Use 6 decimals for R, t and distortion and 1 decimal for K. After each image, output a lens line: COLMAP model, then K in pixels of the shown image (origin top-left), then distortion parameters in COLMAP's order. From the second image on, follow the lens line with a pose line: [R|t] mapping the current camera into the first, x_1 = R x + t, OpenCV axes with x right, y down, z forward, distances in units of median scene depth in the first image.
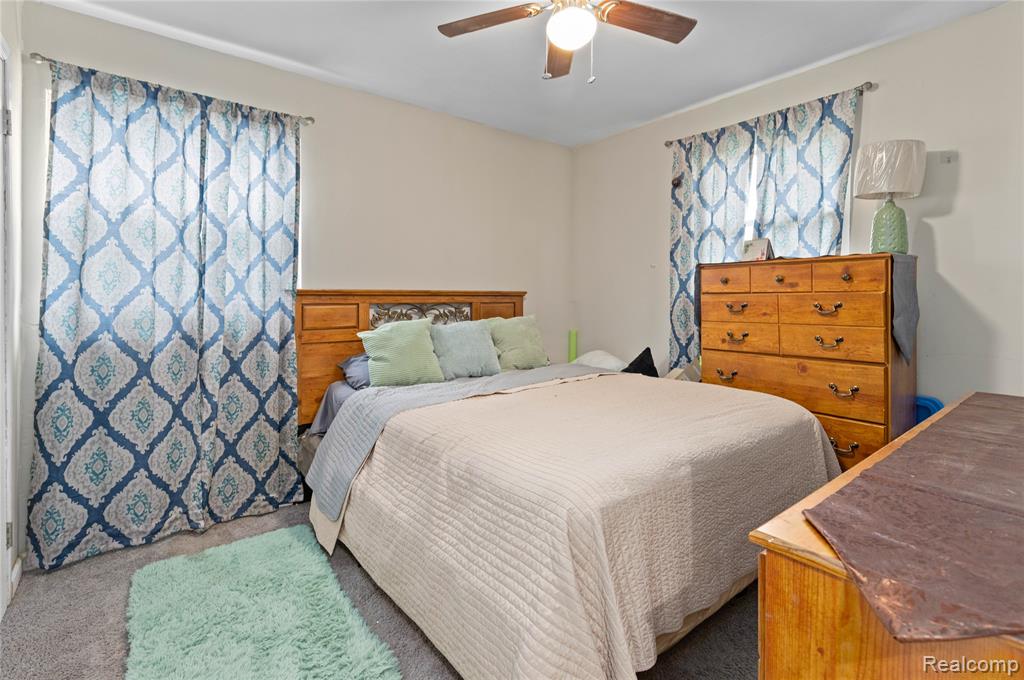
lens RADIAL K [[477.2, 0, 504.9], [0, 477.2, 293.9], [0, 0, 1]] dist [0.008960, -0.001854]
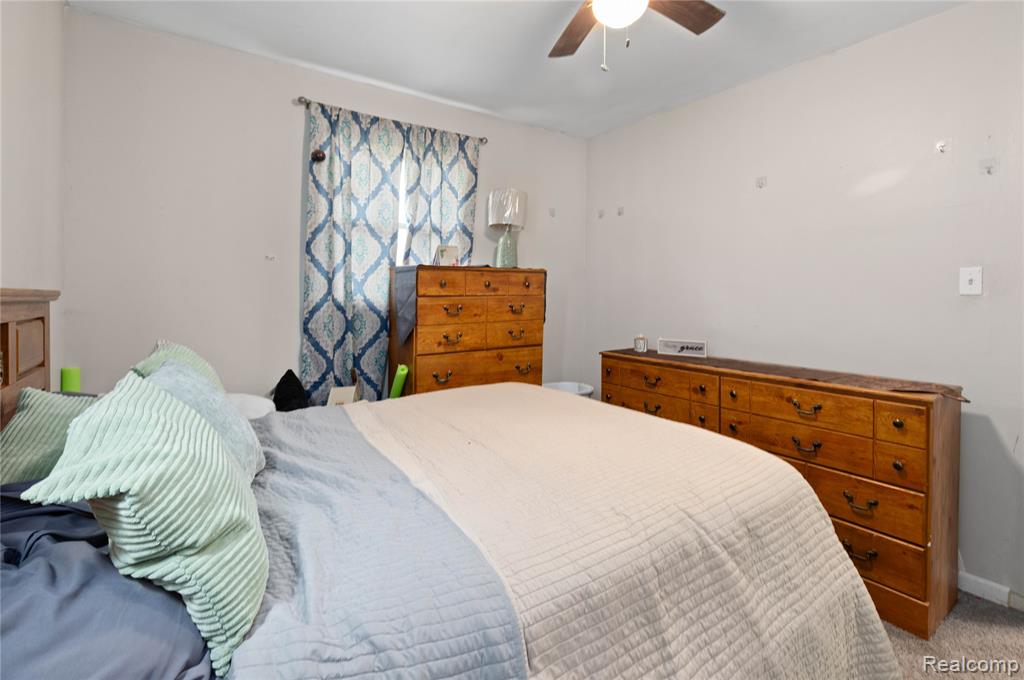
lens RADIAL K [[477.2, 0, 511.5], [0, 477.2, 296.3], [0, 0, 1]] dist [0.008960, -0.001854]
pose [[0.043204, -0.005719, 0.999050, -0.544674], [-0.006236, 0.999963, 0.005994, -0.008444], [-0.999047, -0.006489, 0.043167, 0.825714]]
